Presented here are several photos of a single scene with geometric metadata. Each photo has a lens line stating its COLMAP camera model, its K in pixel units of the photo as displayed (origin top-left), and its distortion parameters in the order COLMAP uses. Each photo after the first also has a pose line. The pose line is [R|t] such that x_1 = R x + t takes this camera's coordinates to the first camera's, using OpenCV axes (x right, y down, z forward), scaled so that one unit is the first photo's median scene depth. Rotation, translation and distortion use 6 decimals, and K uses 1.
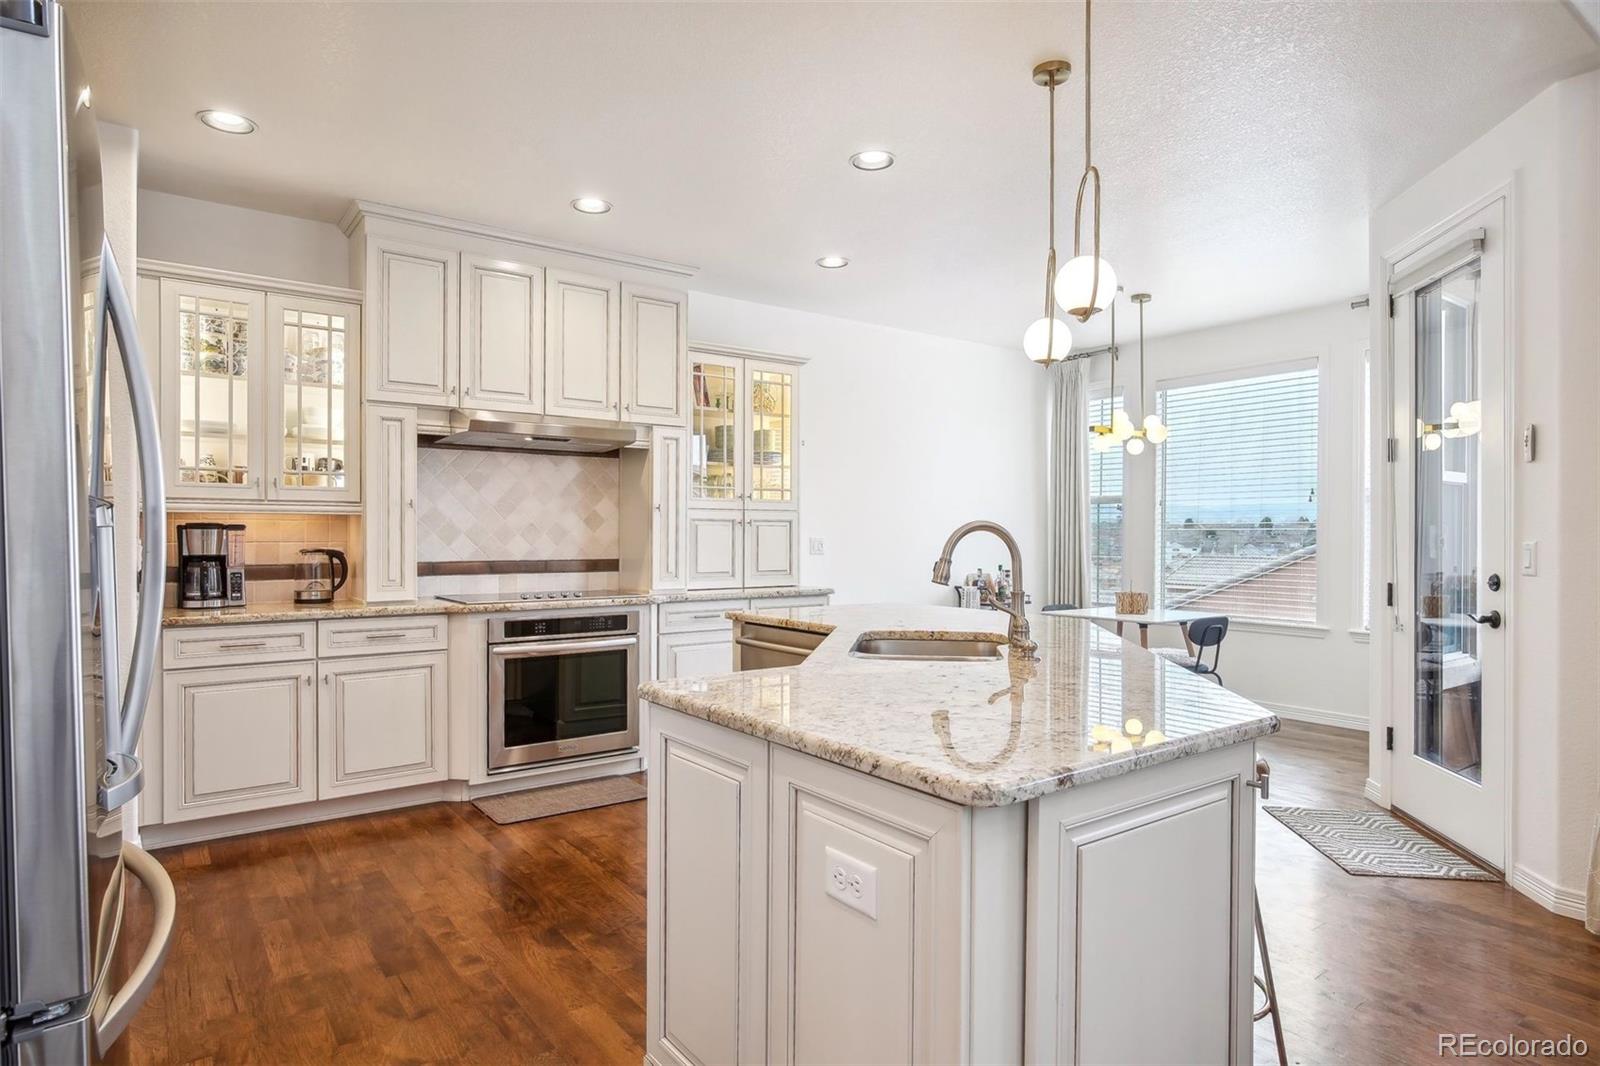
lens RADIAL K [[888.0, 0, 790.8], [0, 888.0, 535.2], [0, 0, 1]] dist [-0.015338, -0.000925]
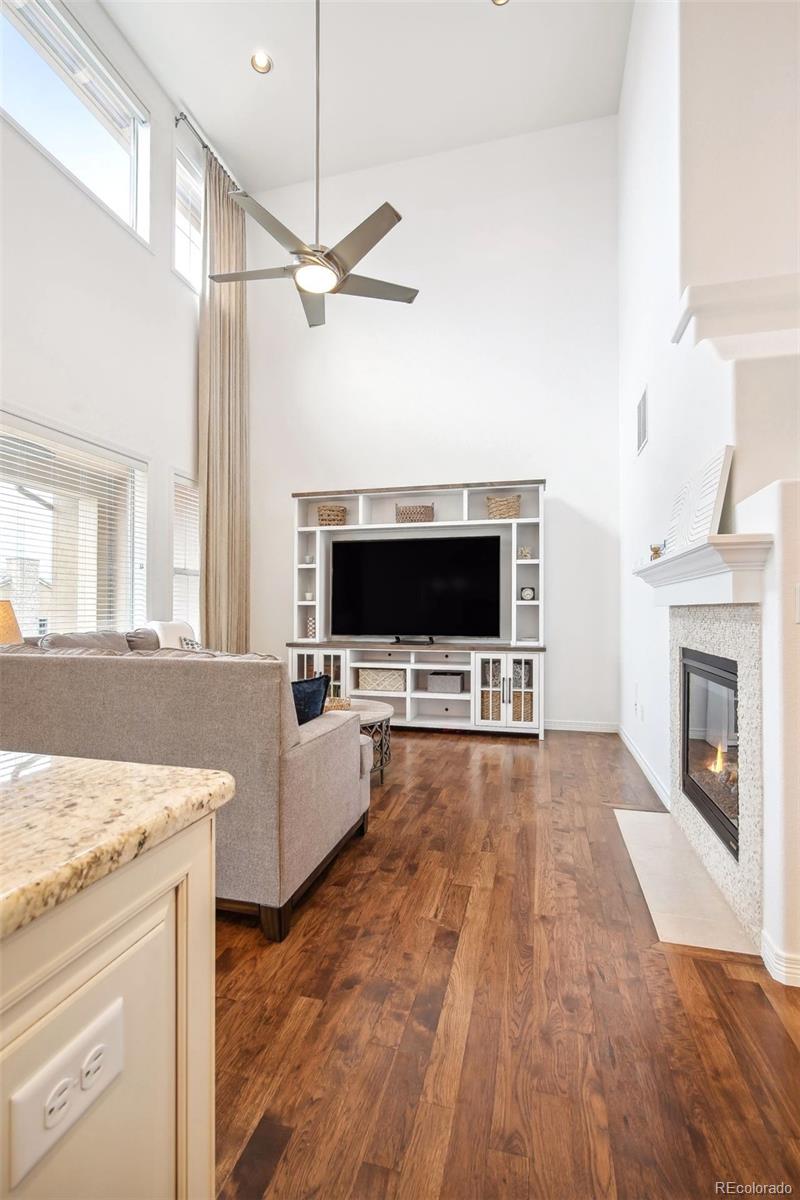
lens RADIAL K [[543.6, 0, 404.4], [0, 543.6, 608.1], [0, 0, 1]] dist [-0.005369, 0.001664]
pose [[-0.645329, 0.002921, 0.763899, -0.104175], [0.000795, 0.999995, -0.003153, 0.018601], [-0.763905, -0.001428, -0.645328, 0.302414]]
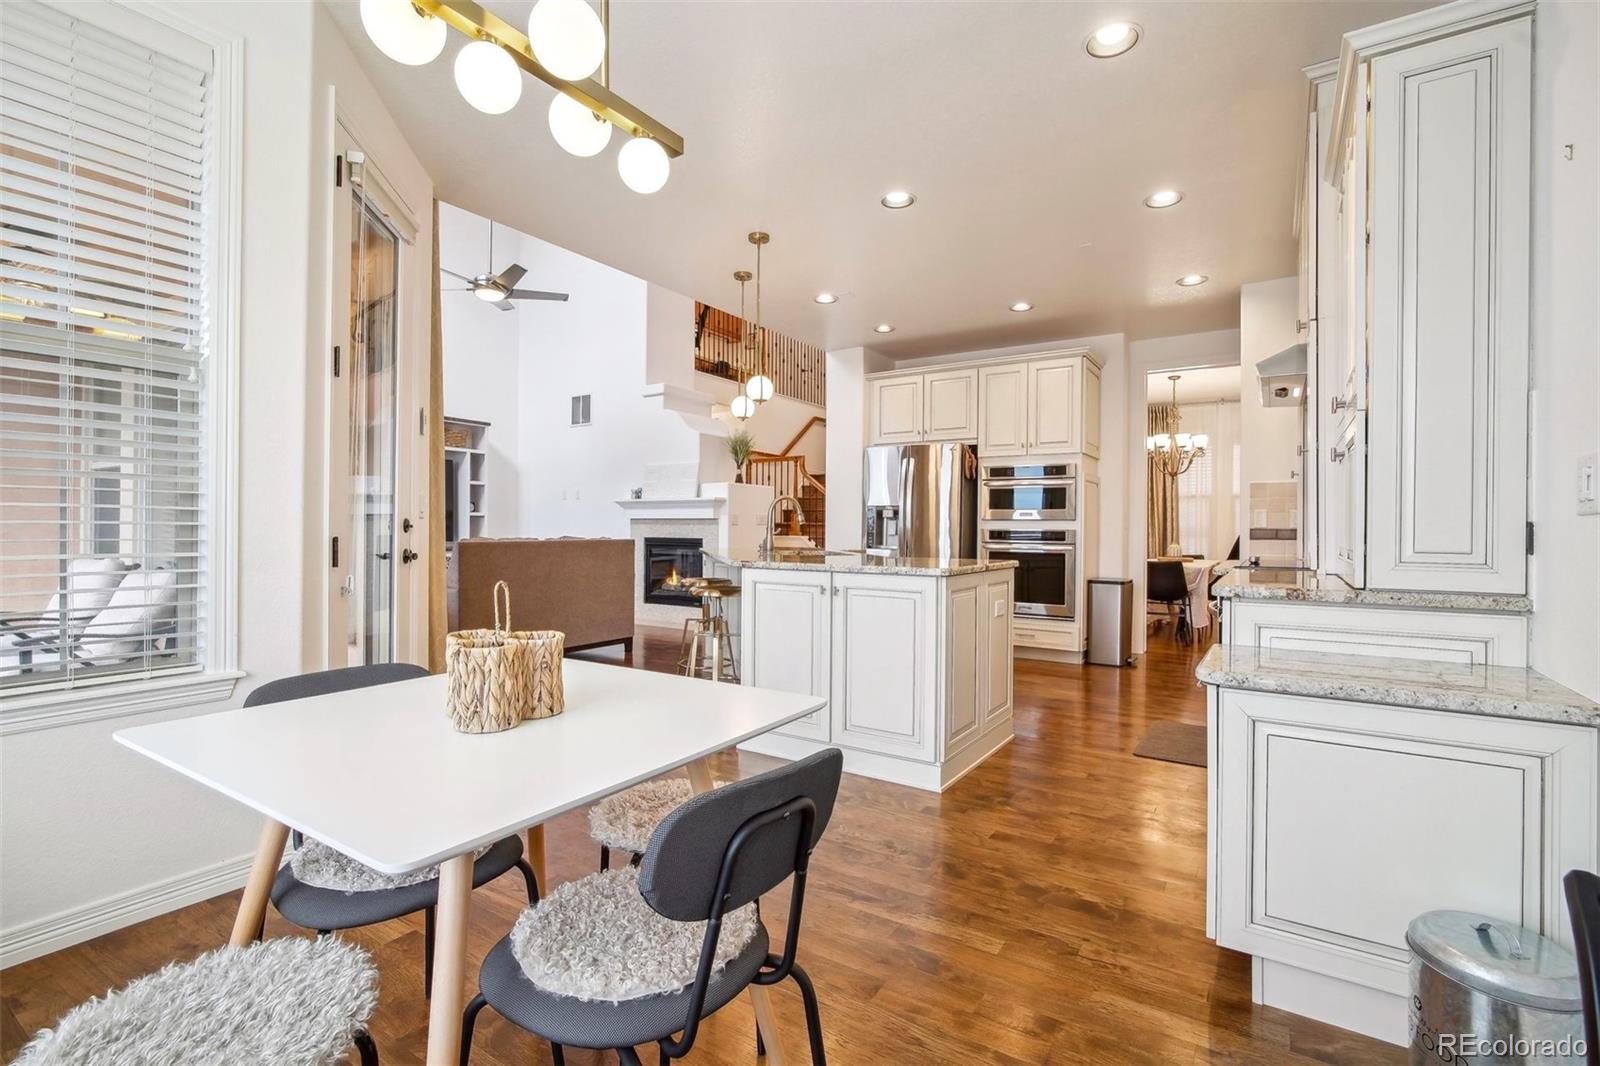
lens RADIAL K [[724.8, 0, 801.6], [0, 724.8, 526.2], [0, 0, 1]] dist [-0.005369, 0.001664]
pose [[-0.931936, -0.006043, -0.362573, 0.470411], [-0.006593, 0.999978, 0.000281, 0.030292], [0.362563, 0.002652, -0.931956, 1.511480]]
